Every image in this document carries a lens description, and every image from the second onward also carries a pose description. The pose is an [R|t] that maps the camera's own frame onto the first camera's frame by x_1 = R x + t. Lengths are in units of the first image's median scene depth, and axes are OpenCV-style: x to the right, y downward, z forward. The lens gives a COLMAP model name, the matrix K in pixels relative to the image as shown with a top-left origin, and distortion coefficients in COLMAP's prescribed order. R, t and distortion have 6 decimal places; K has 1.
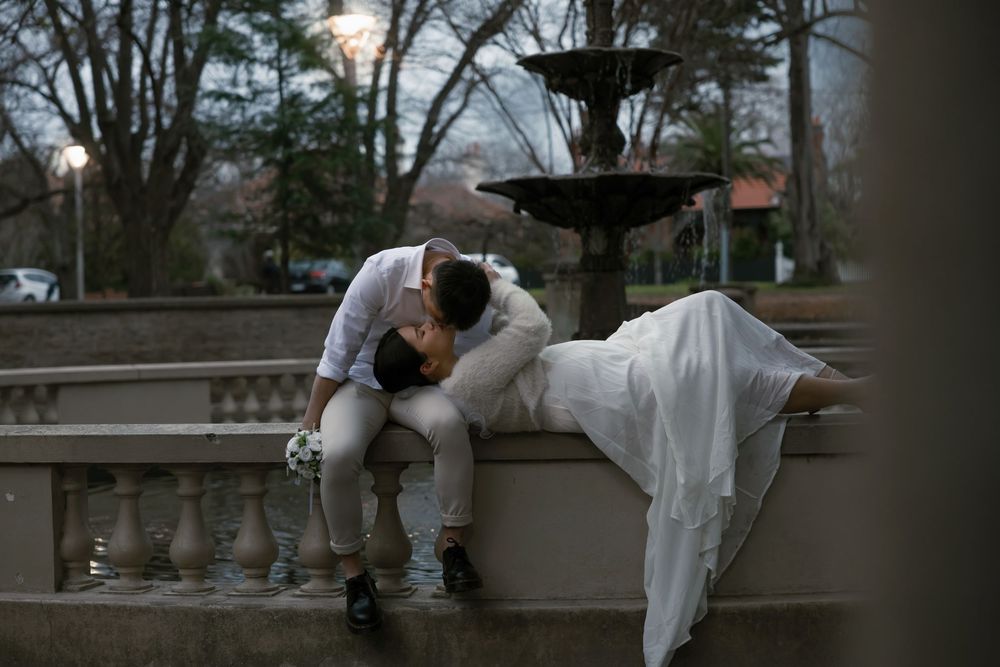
lens RADIAL K [[1955.1, 0, 503.1], [0, 1955.1, 337.1], [0, 0, 1]] dist [0.012342, -0.087531]
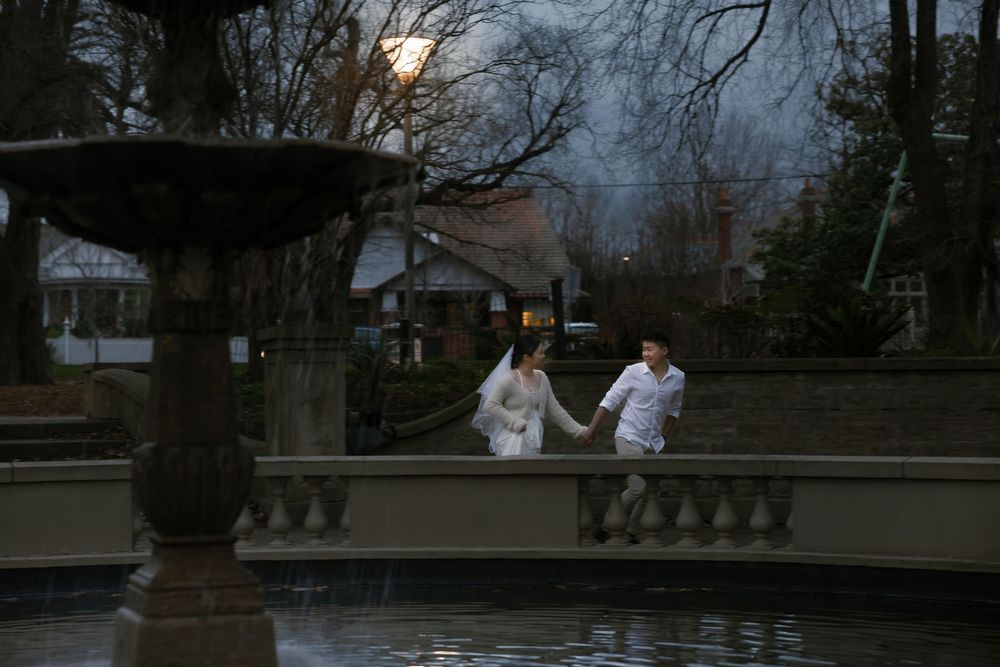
lens RADIAL K [[1955.1, 0, 503.1], [0, 1955.1, 337.1], [0, 0, 1]] dist [0.012342, -0.087531]
pose [[0.829014, 0.025387, 0.558651, -0.086537], [0.000482, 0.998936, -0.046111, -0.003861], [-0.559227, 0.038496, 0.828120, 0.248387]]
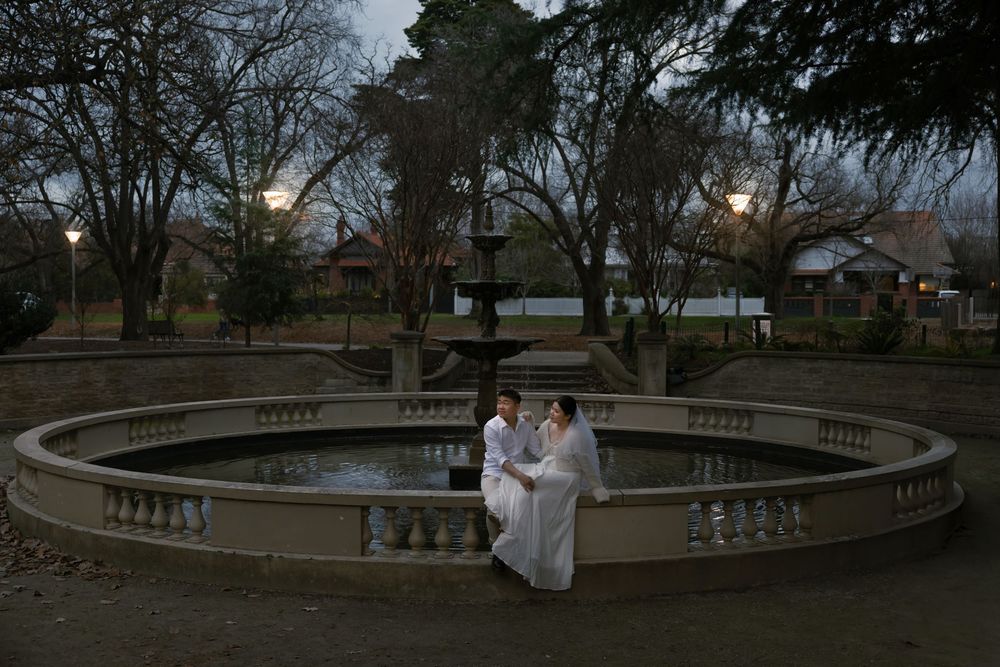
lens RADIAL K [[1124.0, 0, 493.8], [0, 1124.0, 332.6], [0, 0, 1]] dist [-0.007577, 0.003857]
pose [[0.980897, 0.021889, 0.193292, -0.092175], [-0.023288, 0.999716, 0.004969, -0.045062], [-0.193128, -0.009376, 0.981129, -0.120939]]
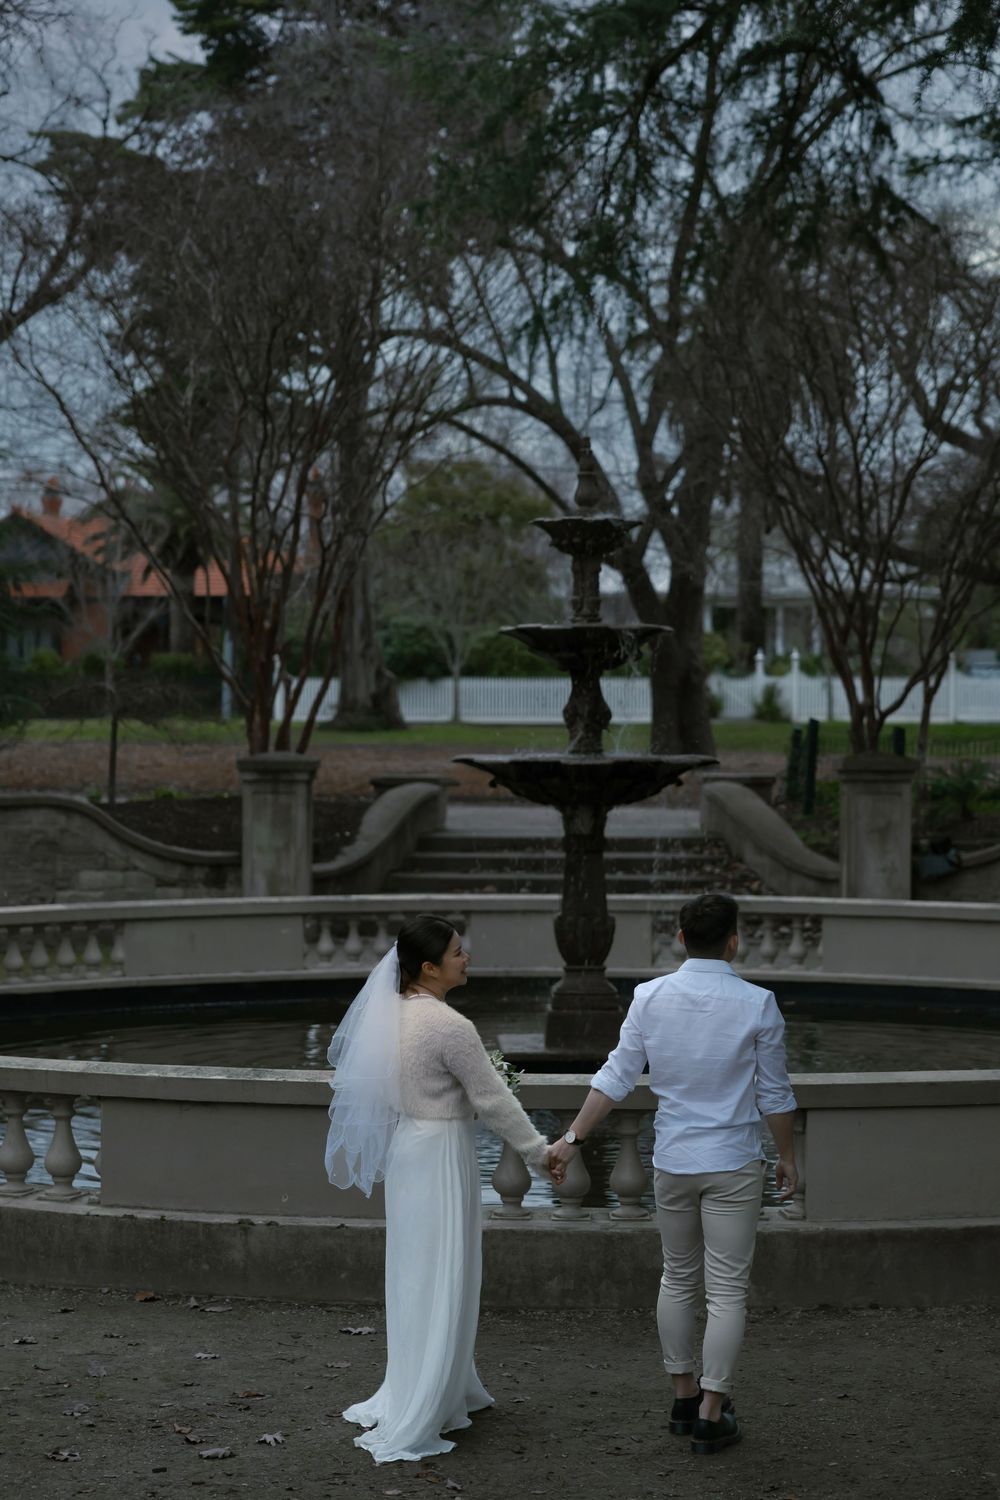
lens RADIAL K [[2947.1, 0, 472.1], [0, 2947.1, 755.0], [0, 0, 1]] dist [0.047504, -0.091212]
pose [[0.970204, 0.019460, 0.241507, -0.170760], [-0.019585, 0.999806, -0.001882, -0.037543], [-0.241497, -0.002904, 0.970397, -0.185420]]
